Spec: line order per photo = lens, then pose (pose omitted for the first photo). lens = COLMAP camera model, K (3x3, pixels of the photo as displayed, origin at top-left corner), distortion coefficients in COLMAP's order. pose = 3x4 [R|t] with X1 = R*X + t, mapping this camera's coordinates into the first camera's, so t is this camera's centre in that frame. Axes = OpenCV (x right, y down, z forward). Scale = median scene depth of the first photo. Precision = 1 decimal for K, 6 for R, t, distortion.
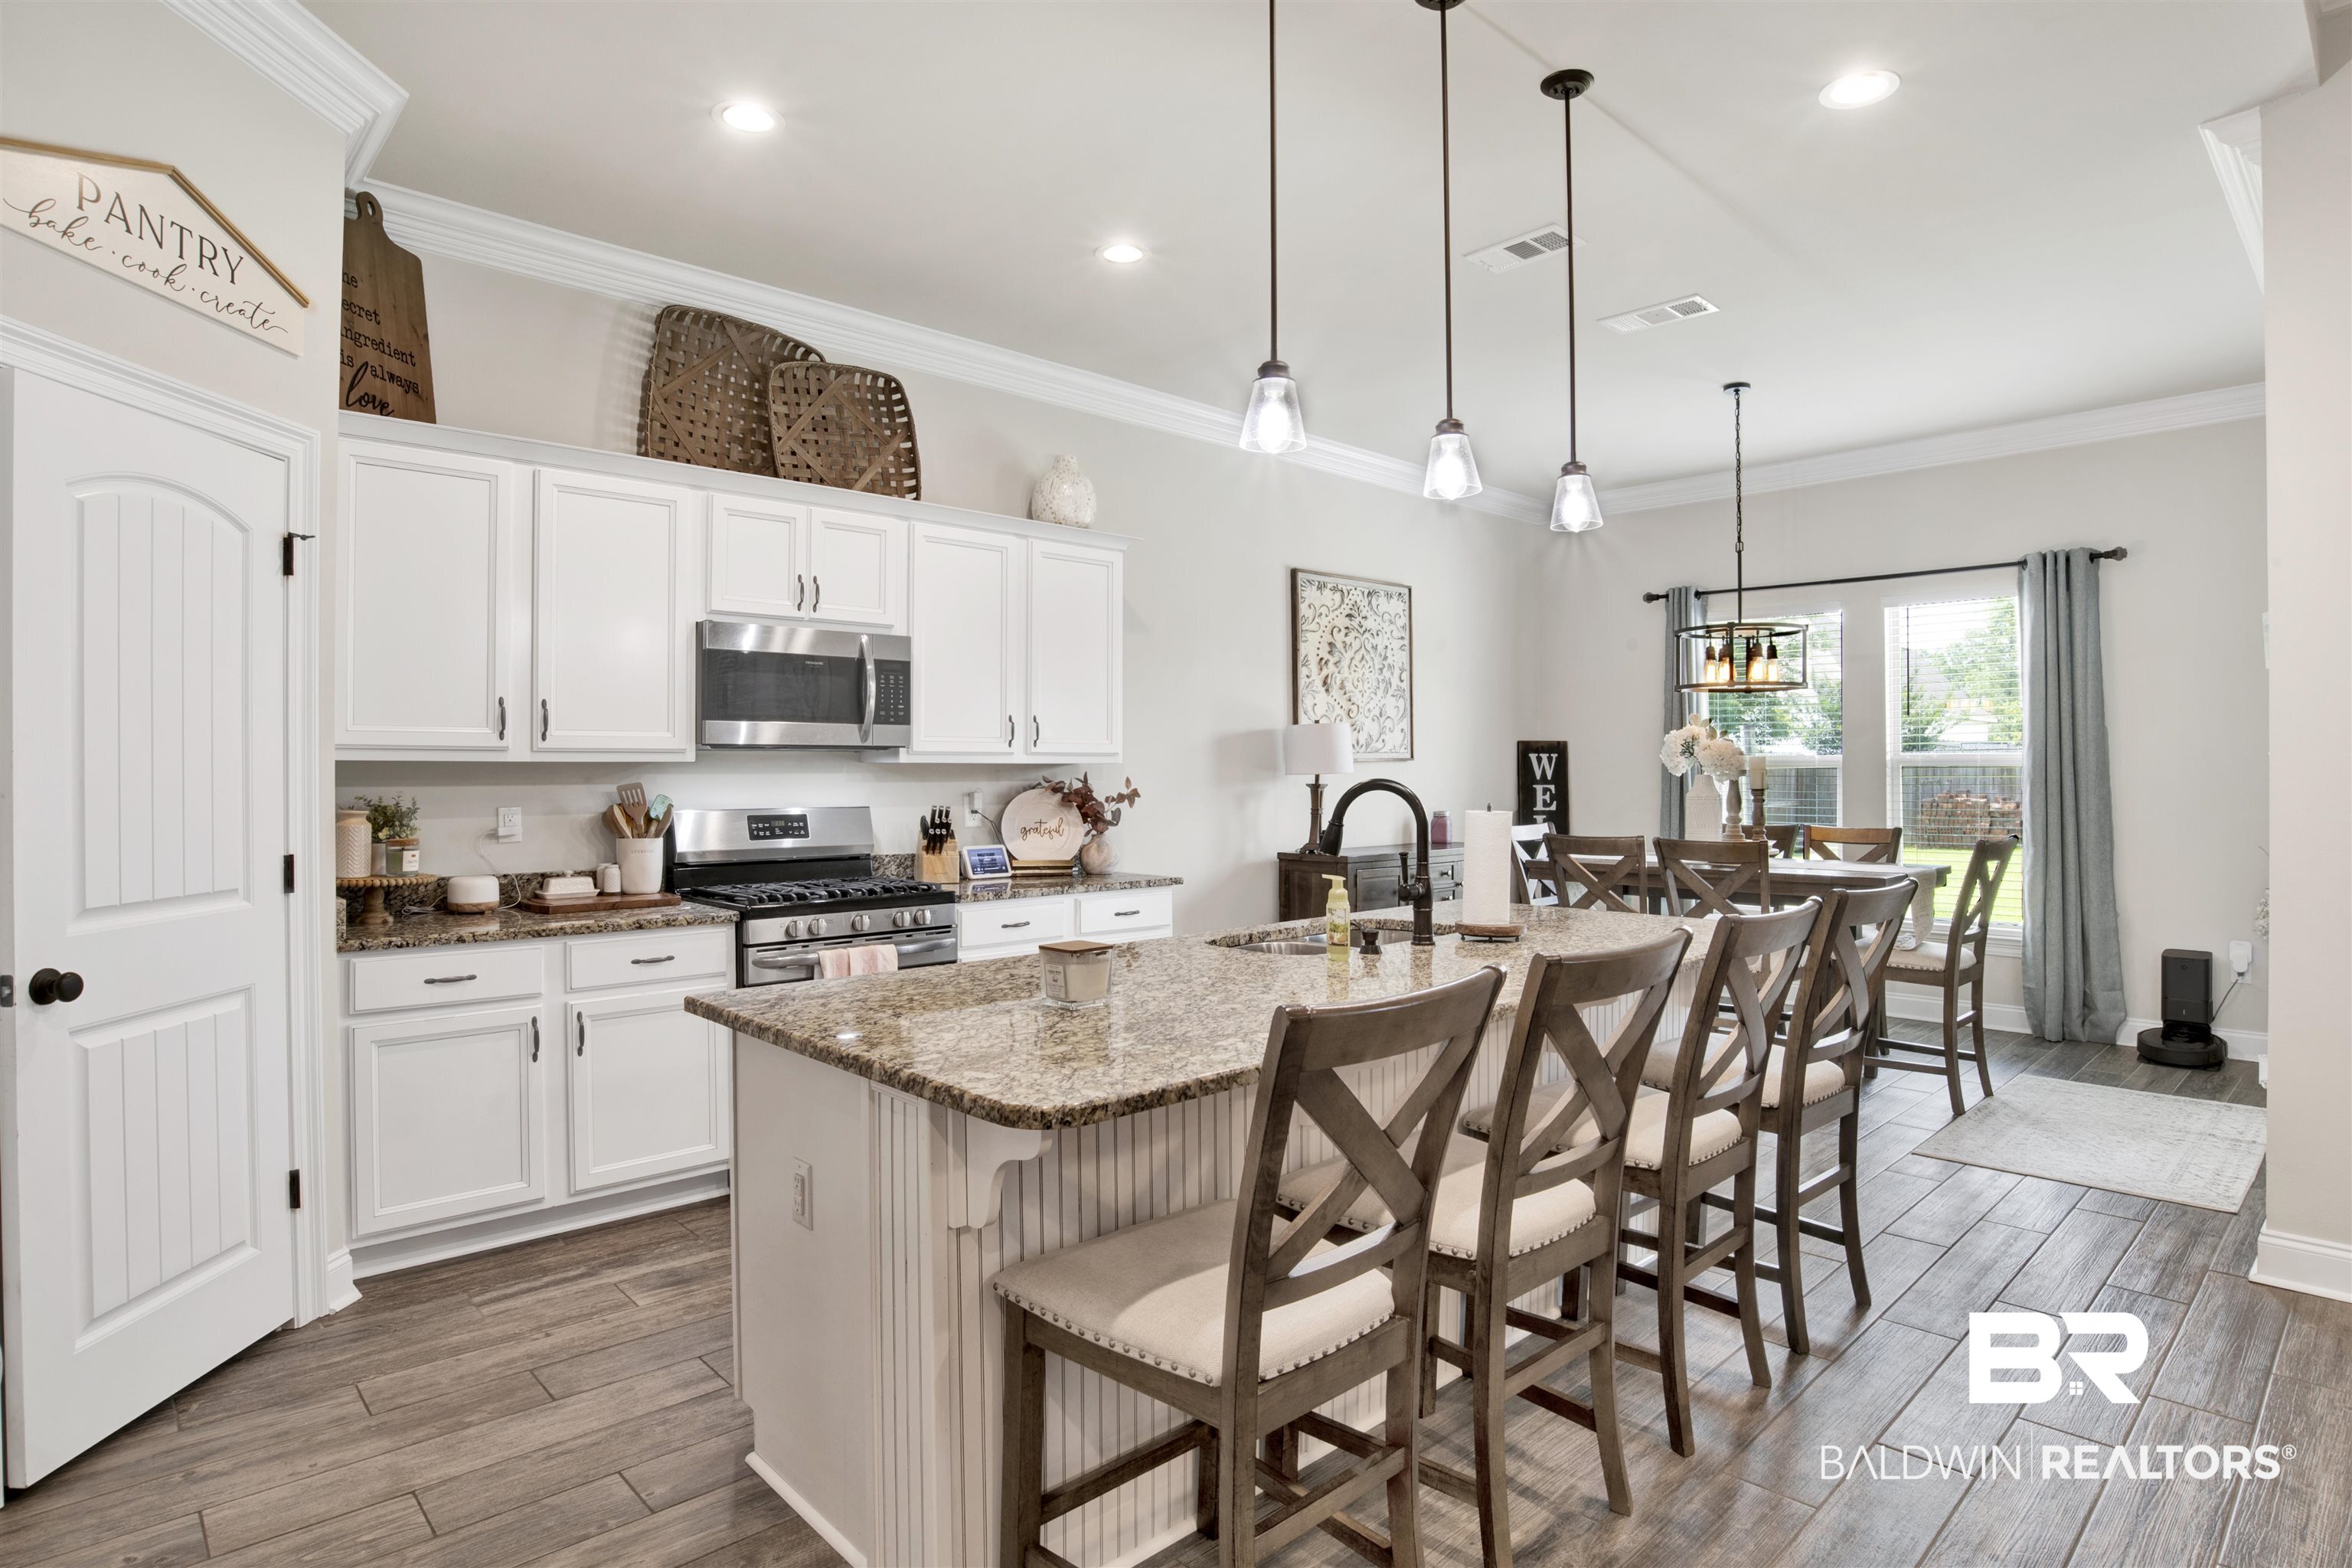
lens RADIAL K [[1238.6, 0, 1167.4], [0, 1238.6, 775.3], [0, 0, 1]] dist [-0.054116, 0.018116]
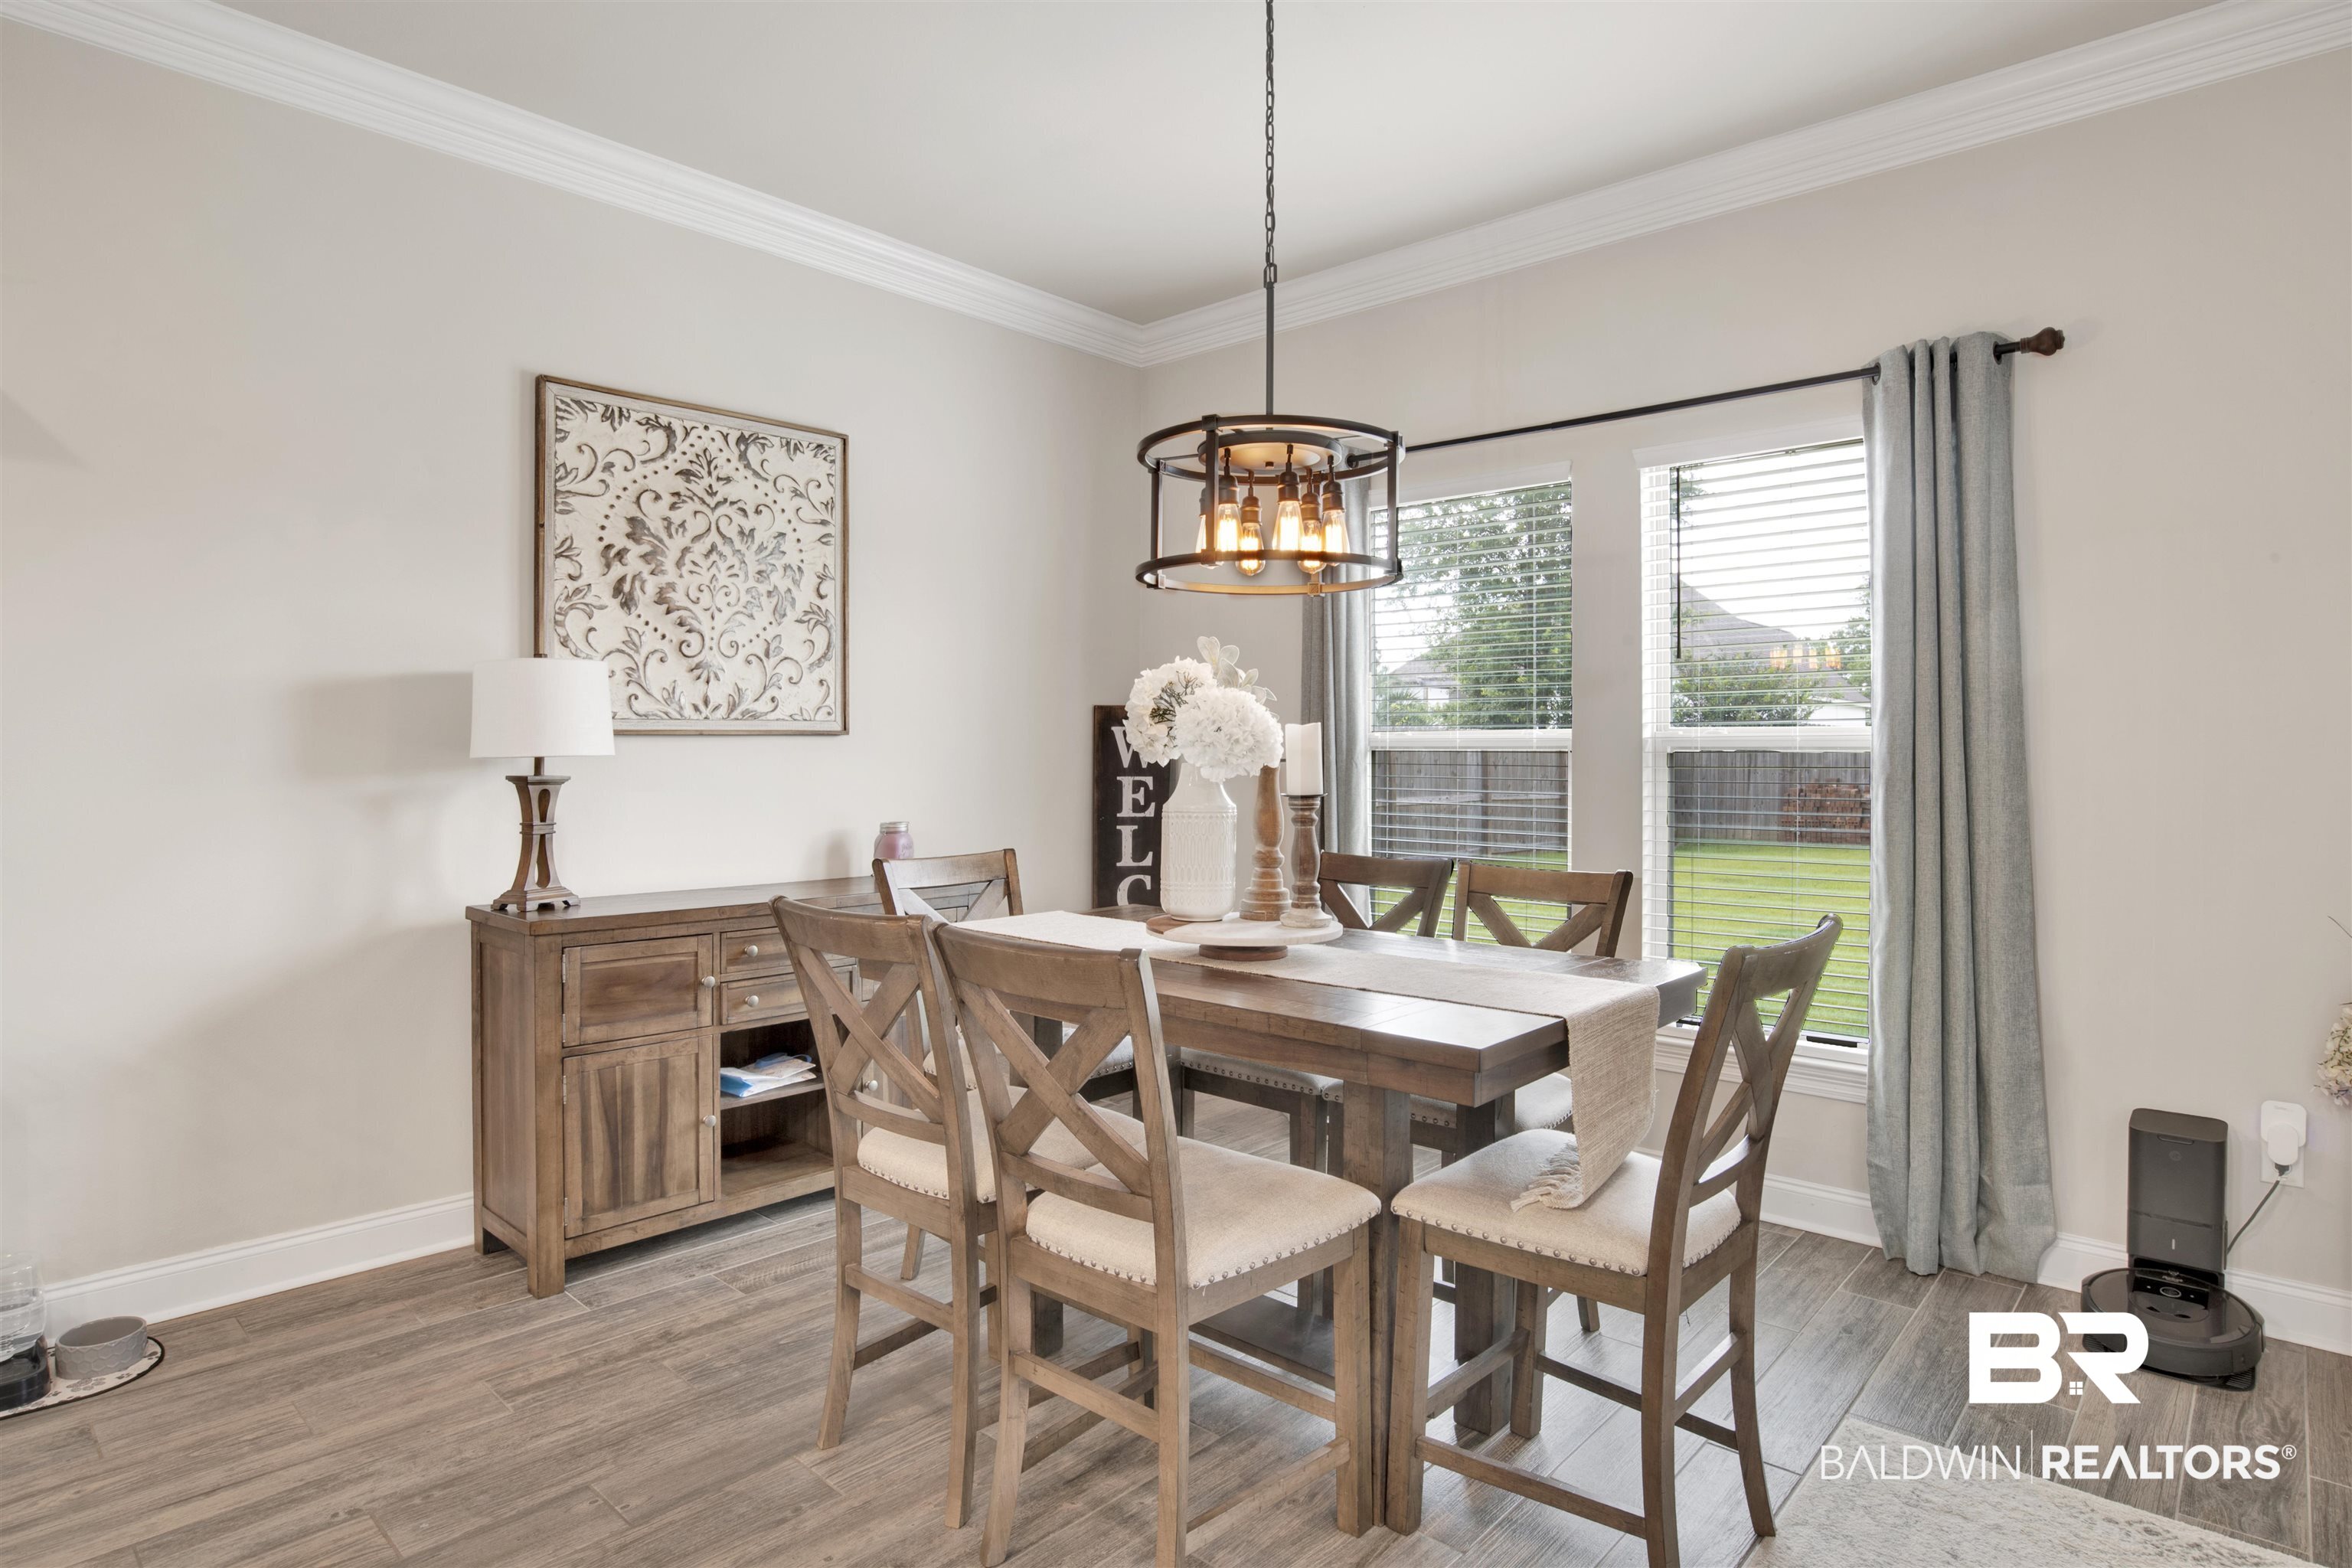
lens RADIAL K [[1238.6, 0, 1143.1], [0, 1238.6, 754.6], [0, 0, 1]] dist [-0.054116, 0.018116]
pose [[0.998365, 0.005991, 0.056842, 0.355712], [-0.005983, 0.999982, -0.000310, -0.003858], [-0.056843, -0.000031, 0.998383, 0.482754]]
